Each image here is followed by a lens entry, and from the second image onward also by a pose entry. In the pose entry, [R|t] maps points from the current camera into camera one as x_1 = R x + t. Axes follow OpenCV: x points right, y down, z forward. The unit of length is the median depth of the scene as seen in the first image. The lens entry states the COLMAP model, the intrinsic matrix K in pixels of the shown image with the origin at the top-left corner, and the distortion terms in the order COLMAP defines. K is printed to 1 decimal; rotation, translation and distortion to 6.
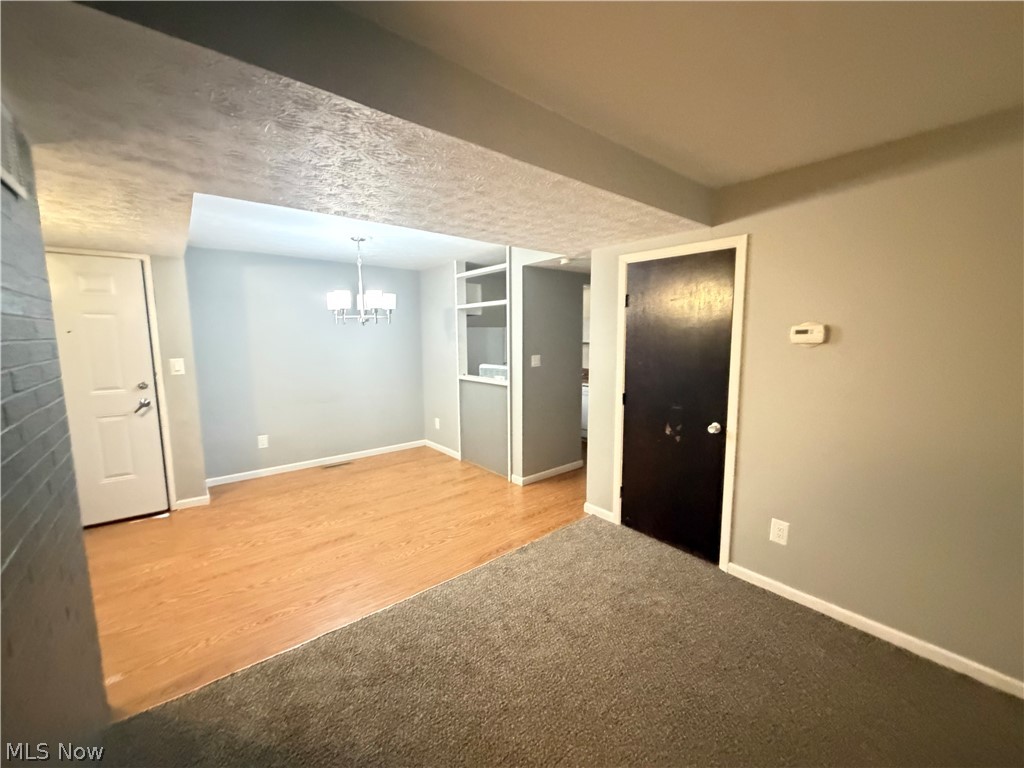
lens RADIAL K [[408.3, 0, 512.0], [0, 408.3, 385.4], [0, 0, 1]] dist [0.000861, 0.000178]
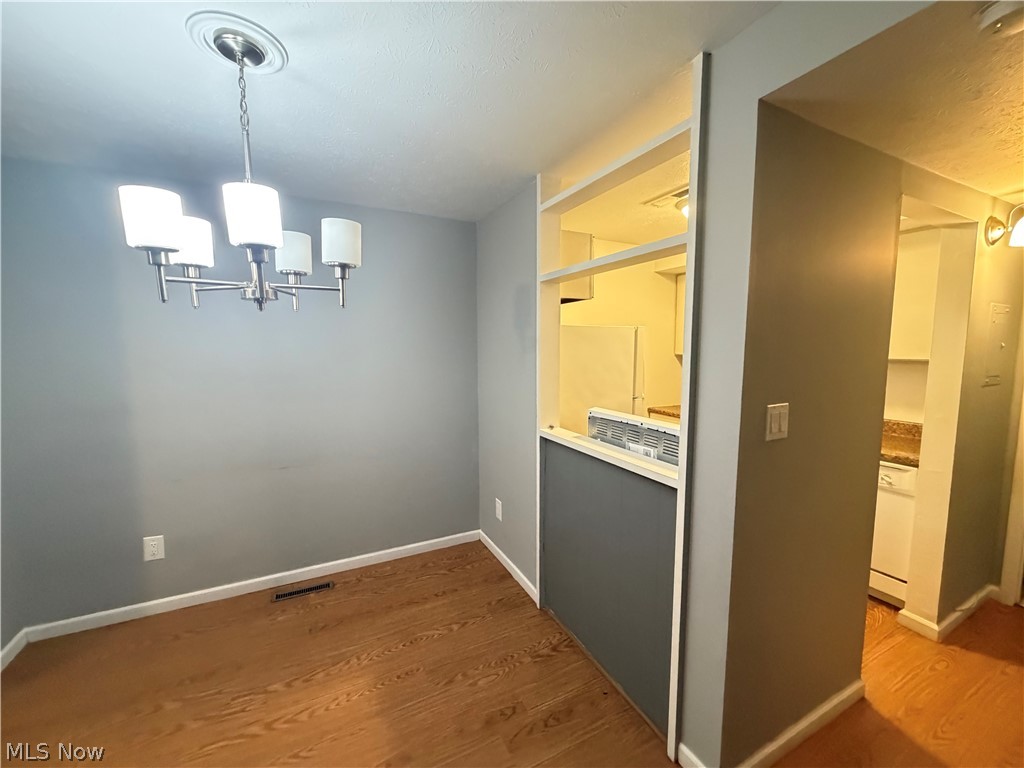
lens RADIAL K [[408.3, 0, 511.4], [0, 408.3, 385.5], [0, 0, 1]] dist [0.000861, 0.000178]
pose [[0.974276, 0.024351, -0.224039, -0.065314], [-0.029049, 0.999421, -0.017697, -0.067417], [0.223478, 0.023749, 0.974420, 0.590265]]
